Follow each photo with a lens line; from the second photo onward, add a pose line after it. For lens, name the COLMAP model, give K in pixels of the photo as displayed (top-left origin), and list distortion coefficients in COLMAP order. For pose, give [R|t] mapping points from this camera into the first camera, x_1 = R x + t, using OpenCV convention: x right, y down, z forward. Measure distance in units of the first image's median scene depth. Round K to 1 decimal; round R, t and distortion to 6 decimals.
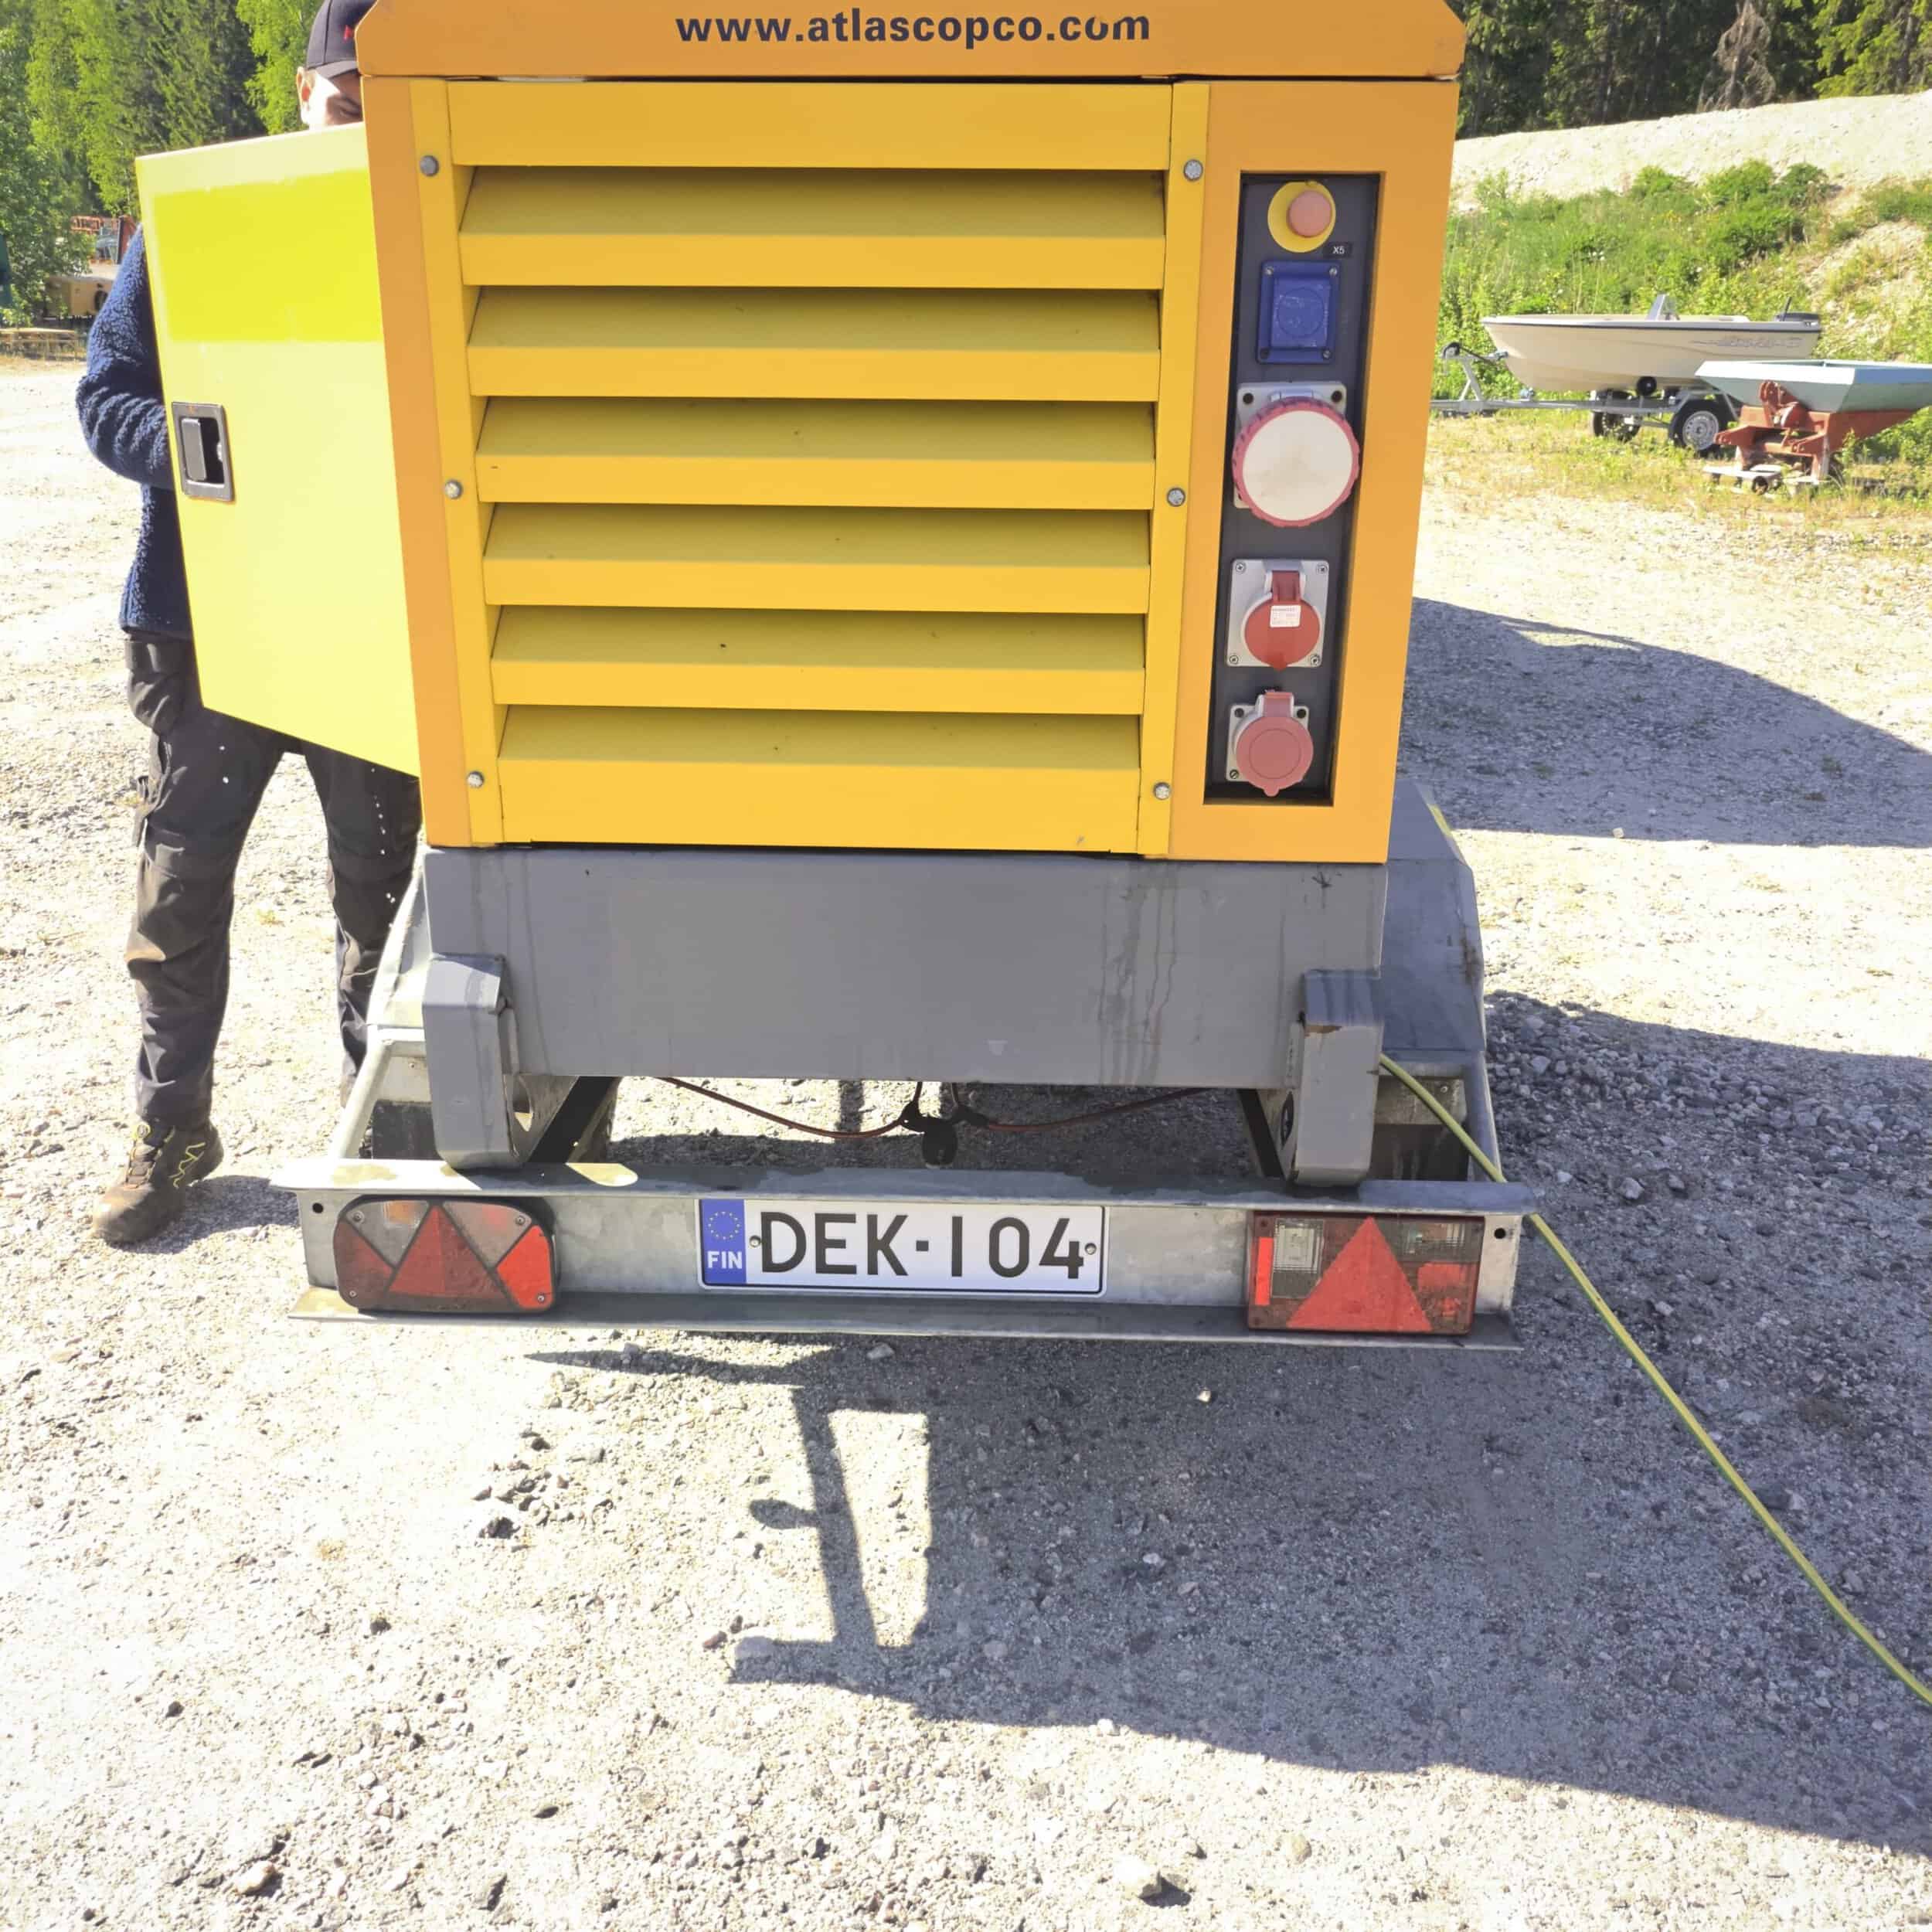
lens RADIAL K [[1843.9, 0, 959.8], [0, 1843.9, 963.1], [0, 0, 1]] dist [0.002590, 0.016937]
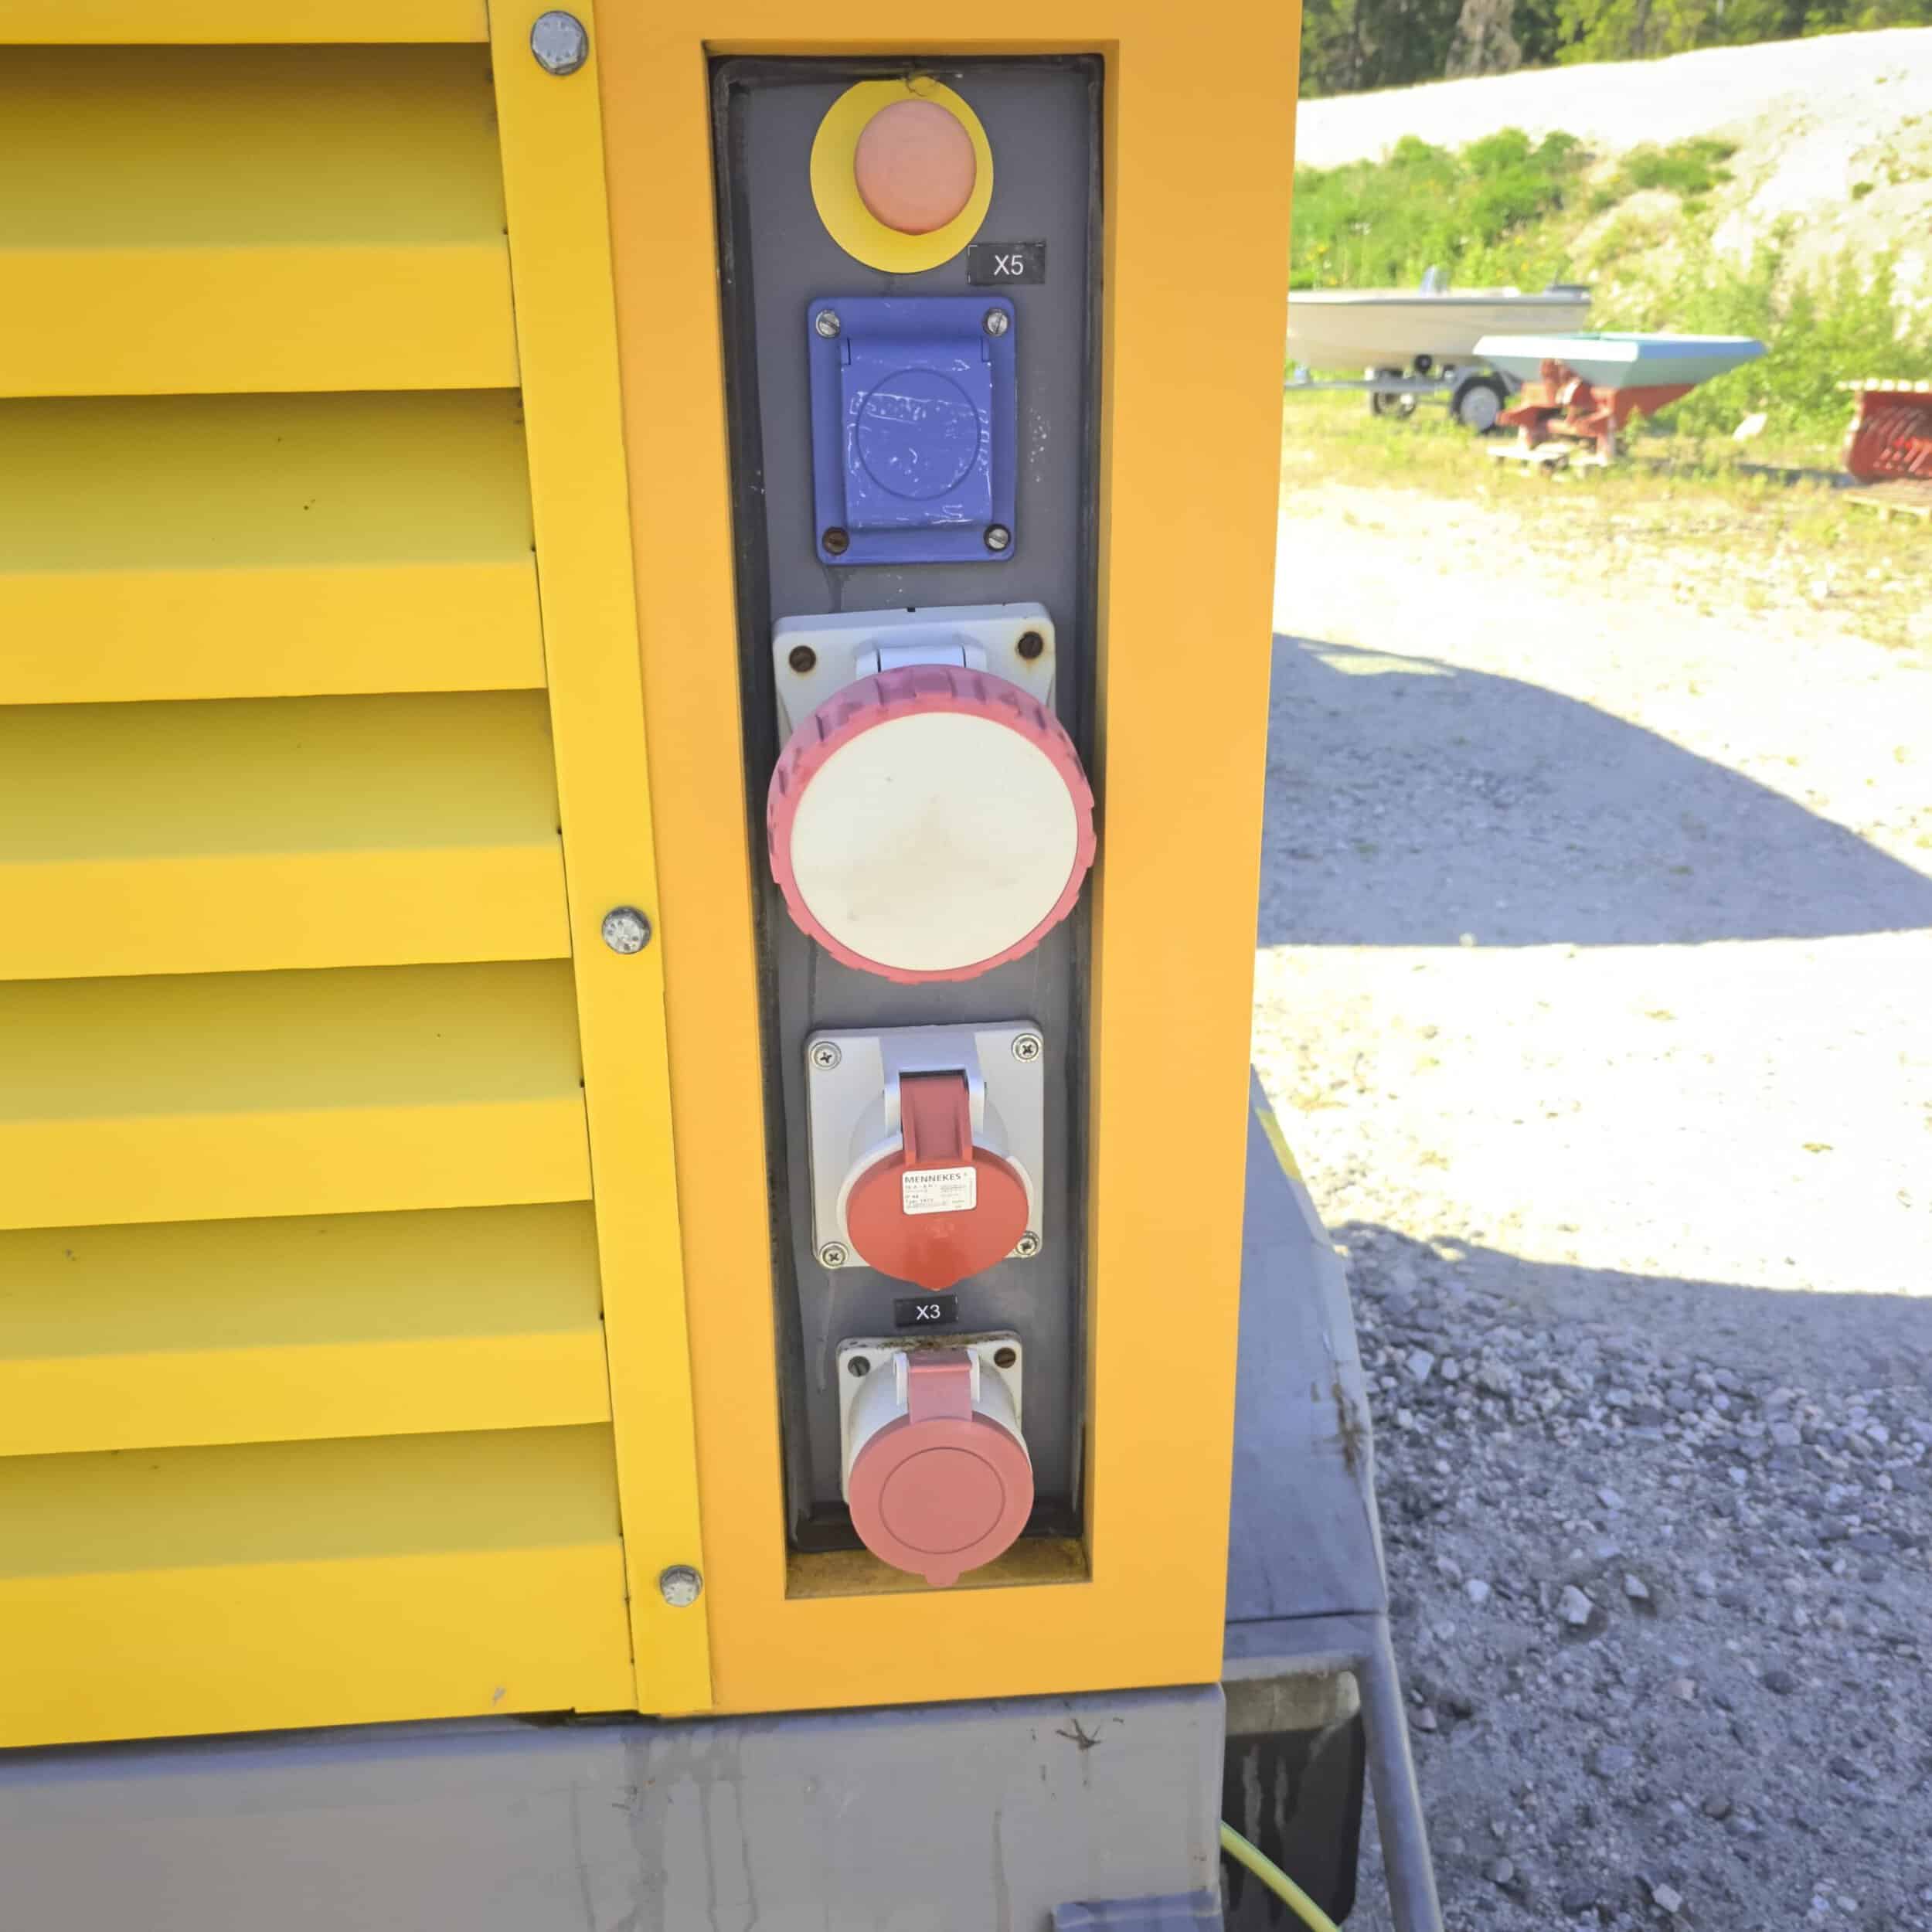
lens RADIAL K [[1822.8, 0, 964.9], [0, 1822.8, 972.5], [0, 0, 1]] dist [0.010282, -0.015175]
pose [[0.992767, -0.061881, 0.102881, 0.068496], [0.060087, 0.997984, 0.020454, -0.115135], [-0.103939, -0.014125, 0.994483, 0.289270]]
